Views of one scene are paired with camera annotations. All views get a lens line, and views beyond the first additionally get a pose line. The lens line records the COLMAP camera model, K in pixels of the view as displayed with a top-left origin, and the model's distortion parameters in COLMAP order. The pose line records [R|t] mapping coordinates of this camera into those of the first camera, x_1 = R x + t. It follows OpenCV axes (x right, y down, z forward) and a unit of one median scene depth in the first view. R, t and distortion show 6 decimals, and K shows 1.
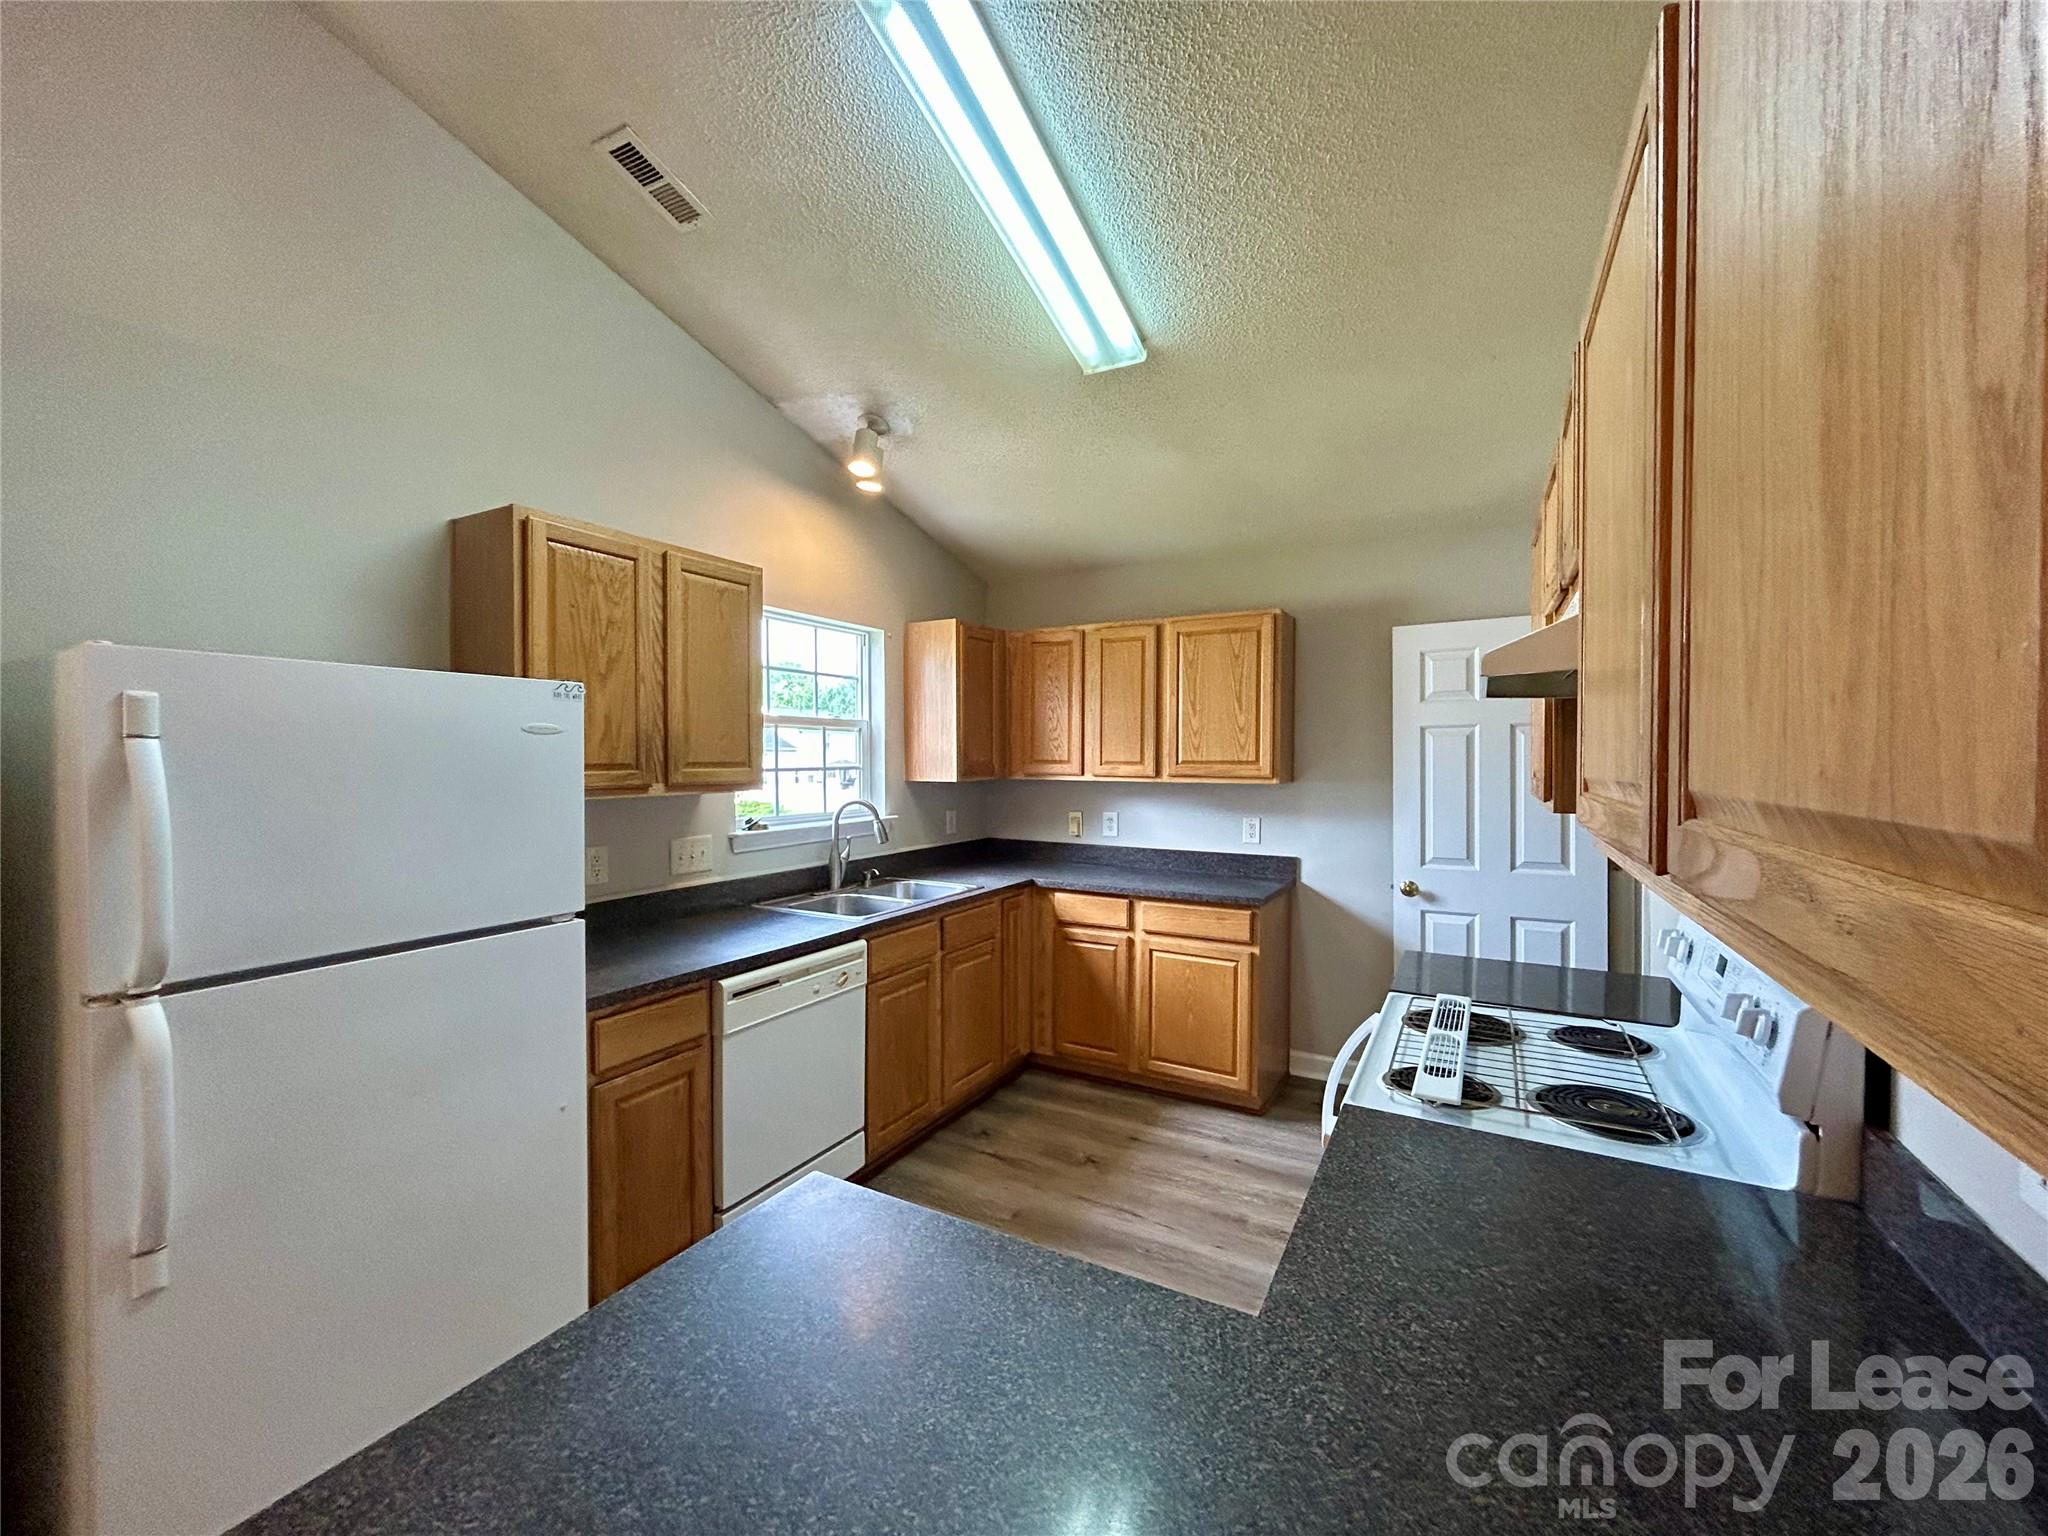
lens RADIAL K [[821.0, 0, 1011.1], [0, 821.0, 762.7], [0, 0, 1]] dist [-0.010480, 0.002092]
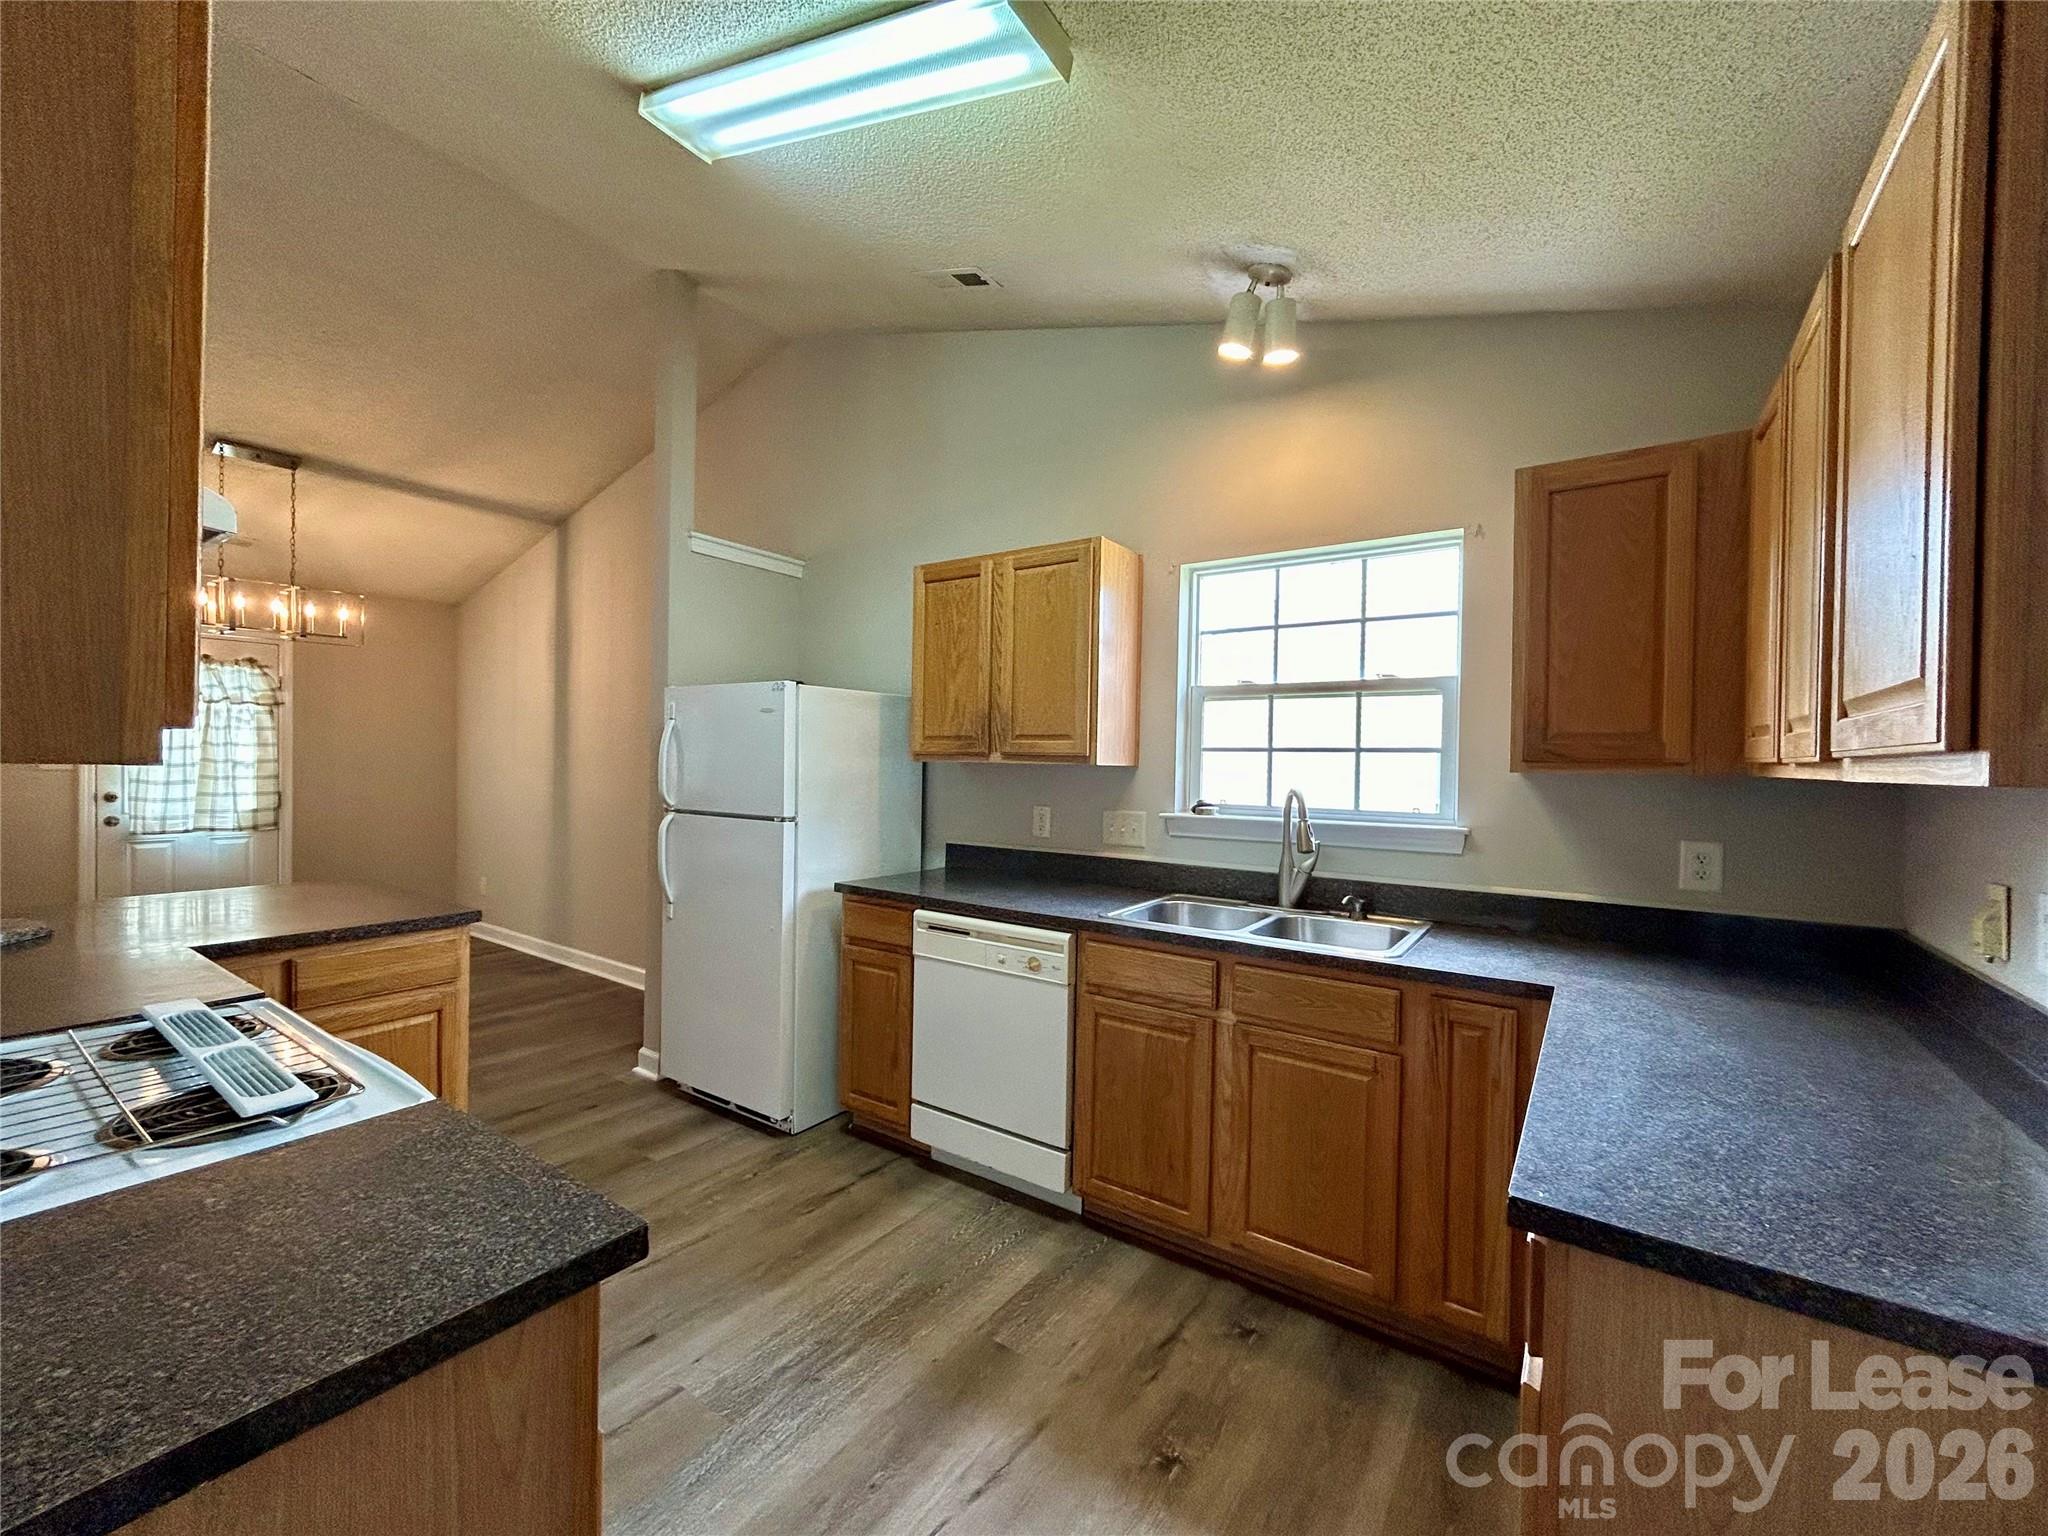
lens RADIAL K [[821.0, 0, 1028.0], [0, 821.0, 762.4], [0, 0, 1]] dist [-0.010480, 0.002092]
pose [[-0.081877, 0.000008, -0.996642, 0.548543], [-0.027843, 0.999610, 0.002296, 0.025565], [0.996253, 0.027937, -0.081845, 0.810268]]
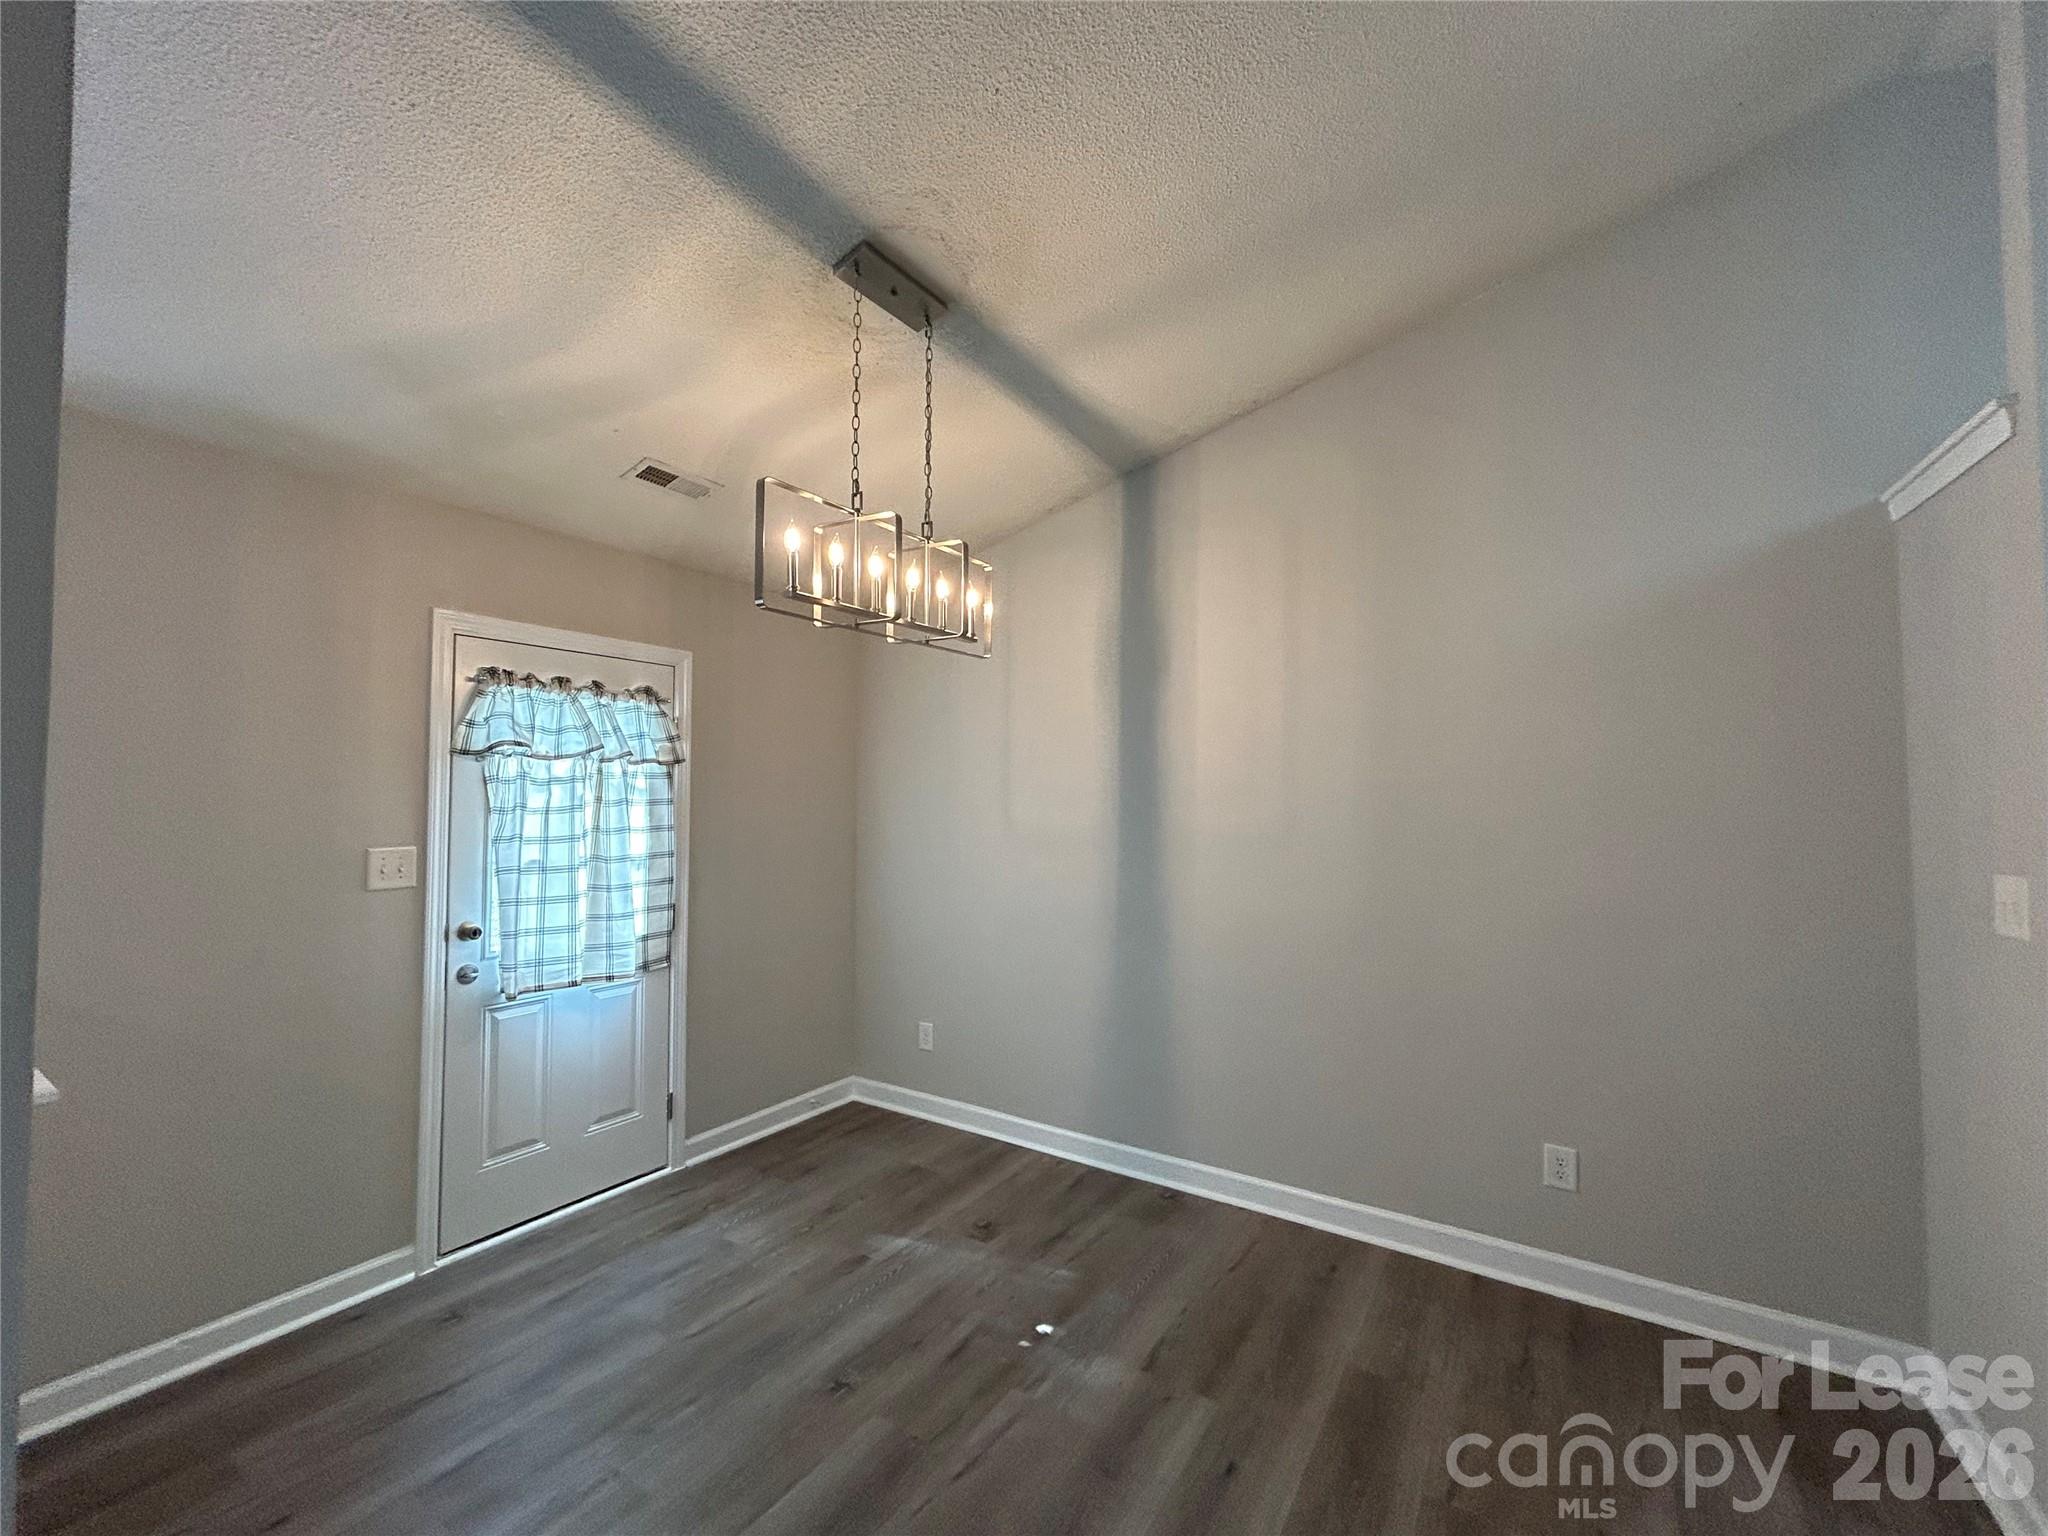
lens RADIAL K [[821.0, 0, 1004.7], [0, 821.0, 762.1], [0, 0, 1]] dist [-0.010480, 0.002092]
pose [[-0.066766, -0.044881, -0.996759, 0.424785], [-0.013869, 0.998933, -0.044050, 0.018012], [0.997672, 0.010883, -0.067318, 0.534866]]
